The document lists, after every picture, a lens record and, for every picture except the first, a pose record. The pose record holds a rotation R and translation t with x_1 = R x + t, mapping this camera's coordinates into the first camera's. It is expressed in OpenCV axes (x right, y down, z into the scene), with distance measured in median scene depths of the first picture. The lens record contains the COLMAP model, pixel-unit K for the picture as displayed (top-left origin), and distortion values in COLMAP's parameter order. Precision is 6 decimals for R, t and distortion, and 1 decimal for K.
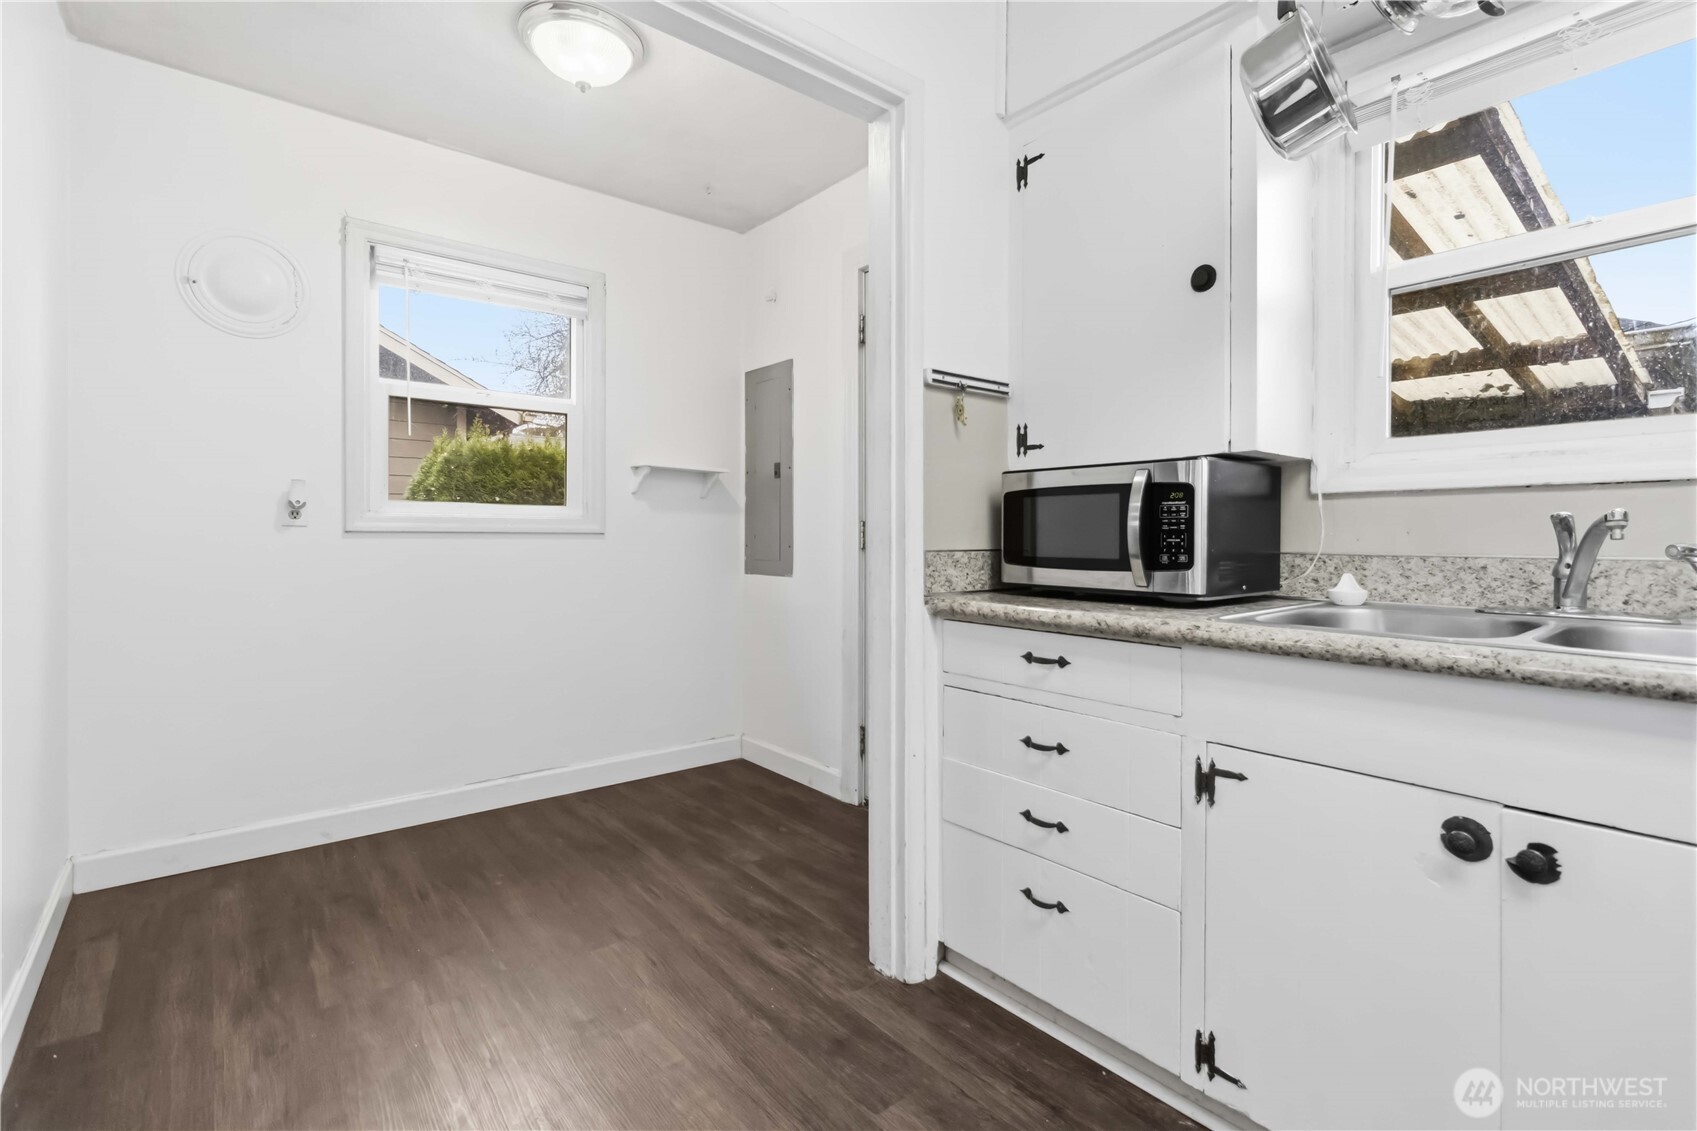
lens RADIAL K [[788.6, 0, 848.5], [0, 788.6, 565.5], [0, 0, 1]] dist [-0.000704, 0.000333]
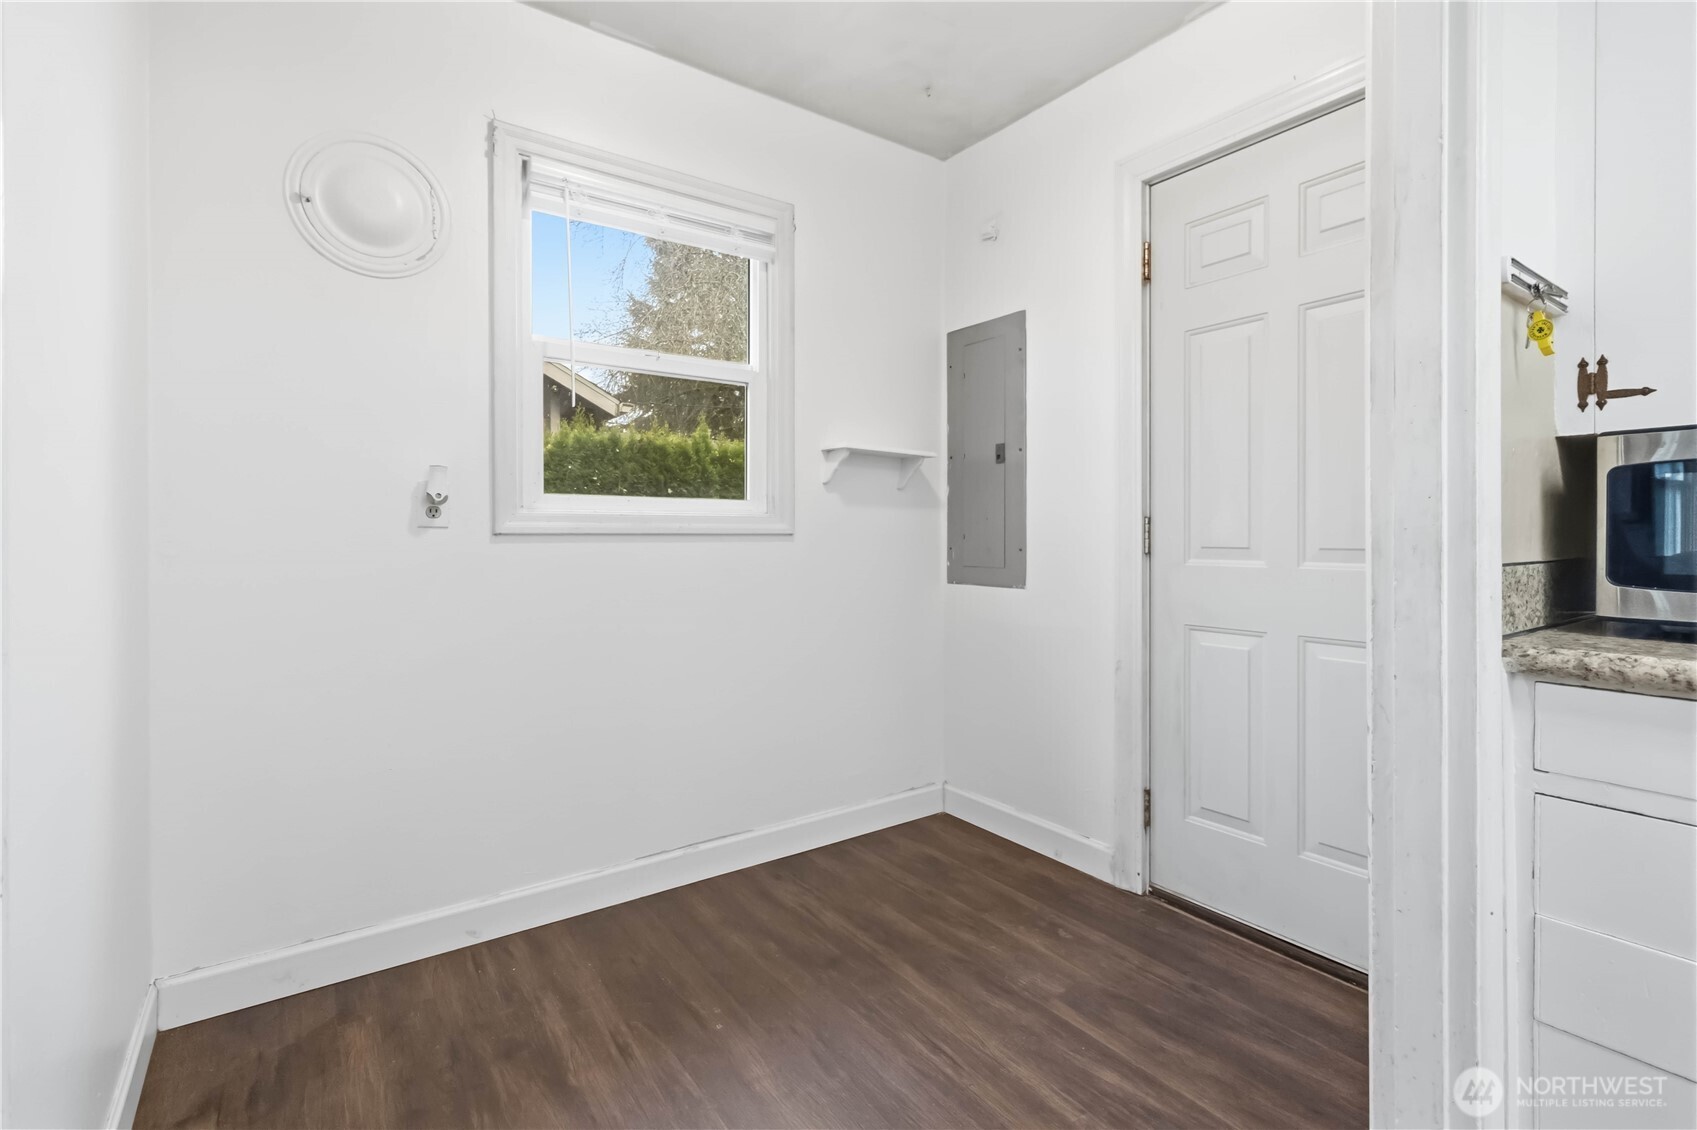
lens RADIAL K [[788.6, 0, 848.5], [0, 788.6, 565.0], [0, 0, 1]] dist [-0.000704, 0.000333]
pose [[0.997792, -0.001766, -0.066399, -0.239749], [0.001983, 0.999993, 0.003199, -0.014676], [0.066393, -0.003323, 0.997788, 0.255536]]
